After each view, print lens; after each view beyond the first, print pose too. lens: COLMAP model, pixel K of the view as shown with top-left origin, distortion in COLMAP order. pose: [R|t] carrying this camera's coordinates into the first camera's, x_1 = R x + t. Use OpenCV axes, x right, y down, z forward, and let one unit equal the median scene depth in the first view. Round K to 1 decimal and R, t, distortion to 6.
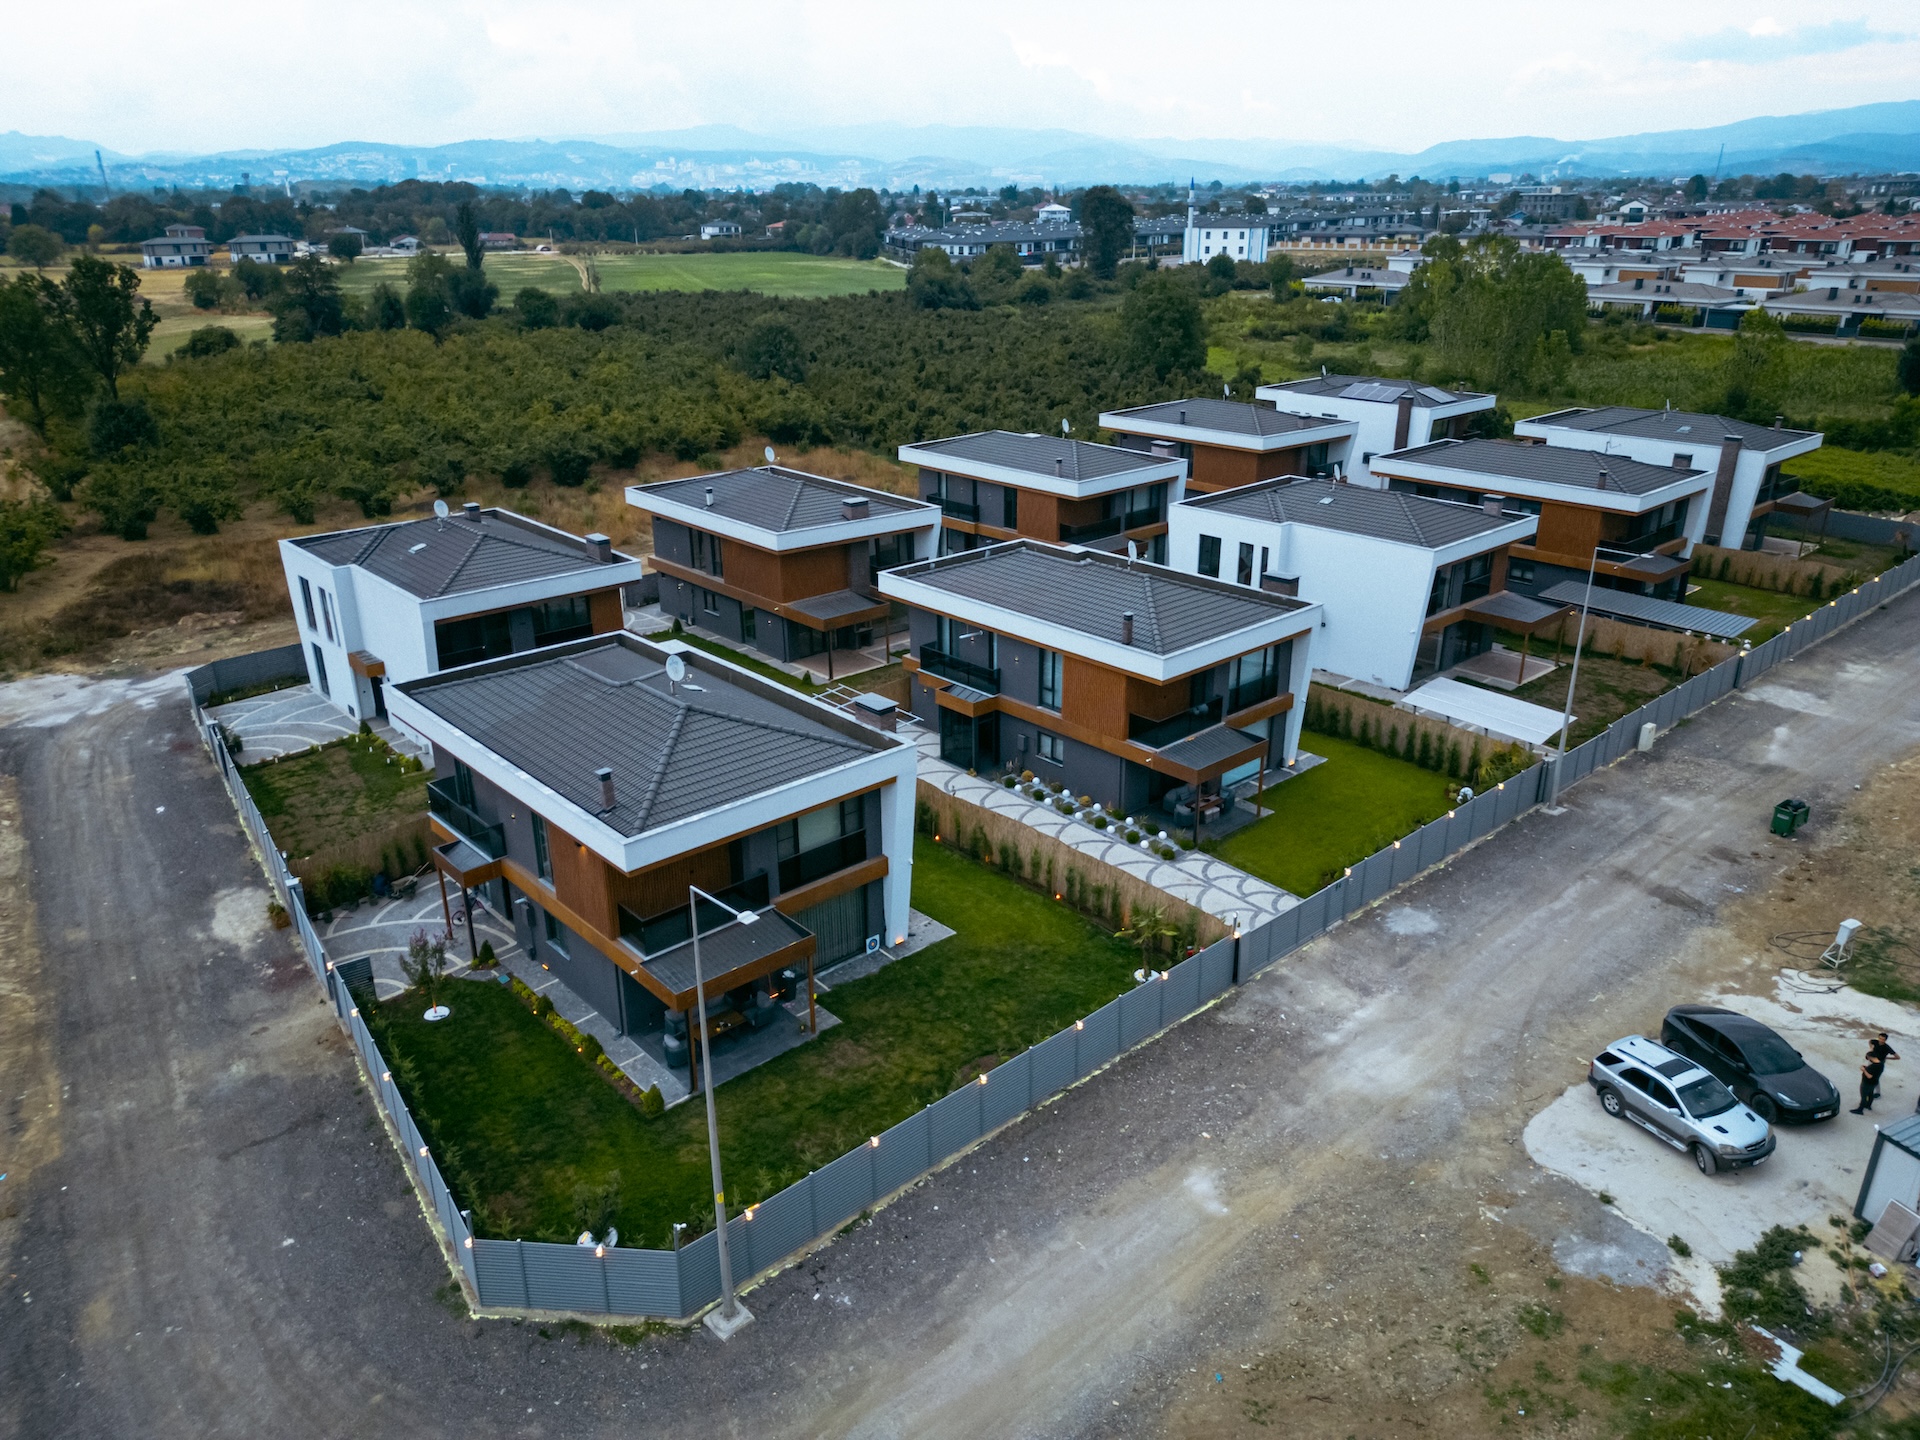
lens RADIAL K [[1345.1, 0, 960.4], [0, 1345.1, 714.2], [0, 0, 1]] dist [0.061157, -0.055180]
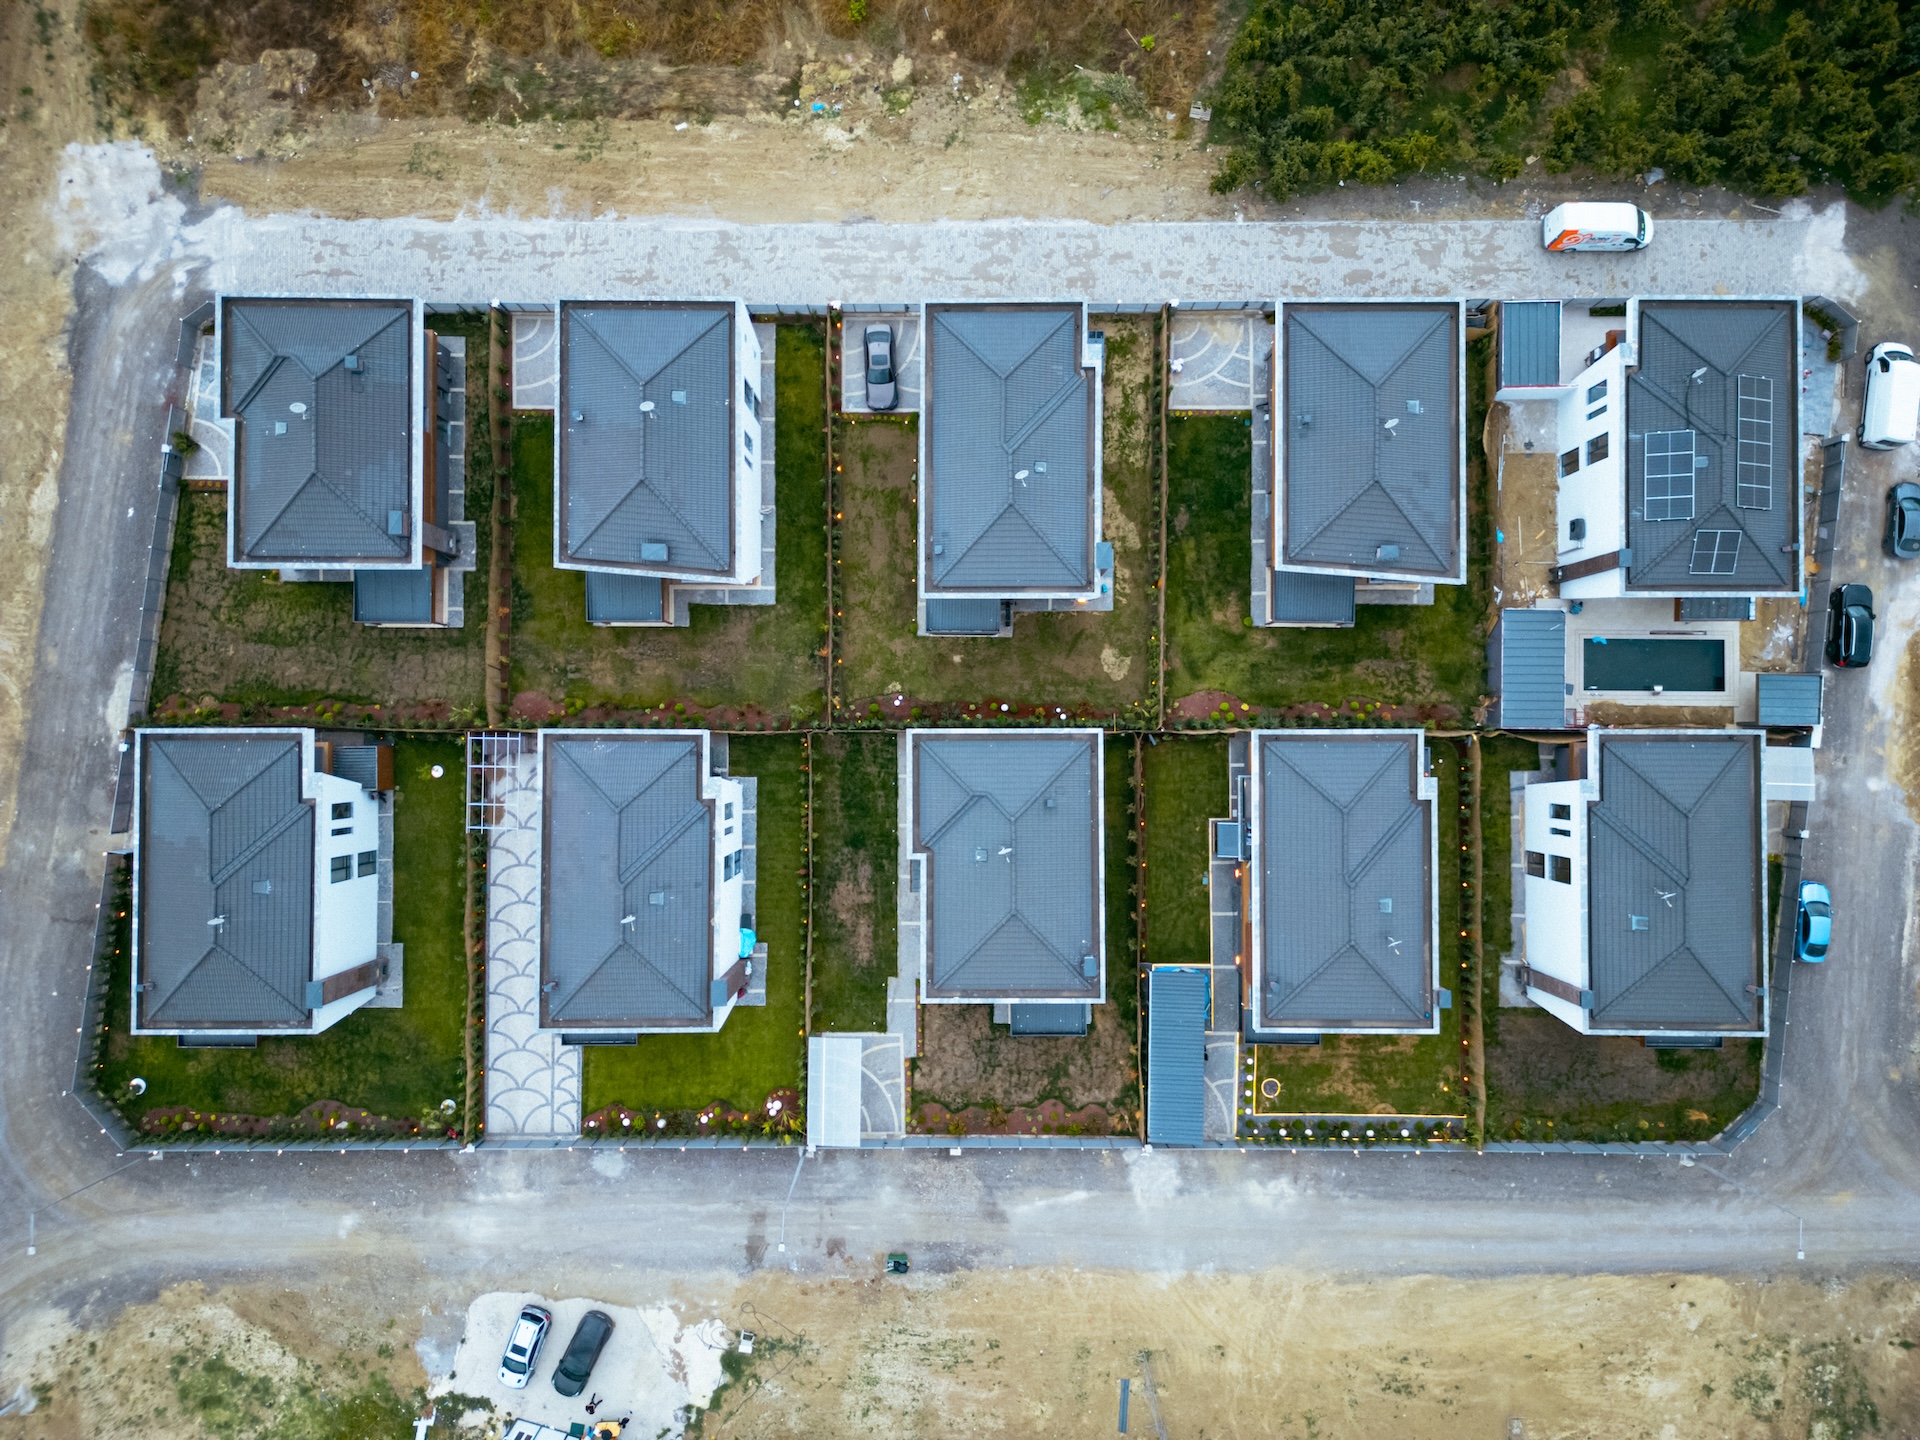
lens RADIAL K [[1345.1, 0, 960.4], [0, 1345.1, 714.2], [0, 0, 1]] dist [0.061157, -0.055180]
pose [[0.741236, 0.671181, -0.009202, 0.203811], [-0.246987, 0.285463, 0.926018, -1.218598], [0.624152, -0.684125, 0.377368, 0.705848]]
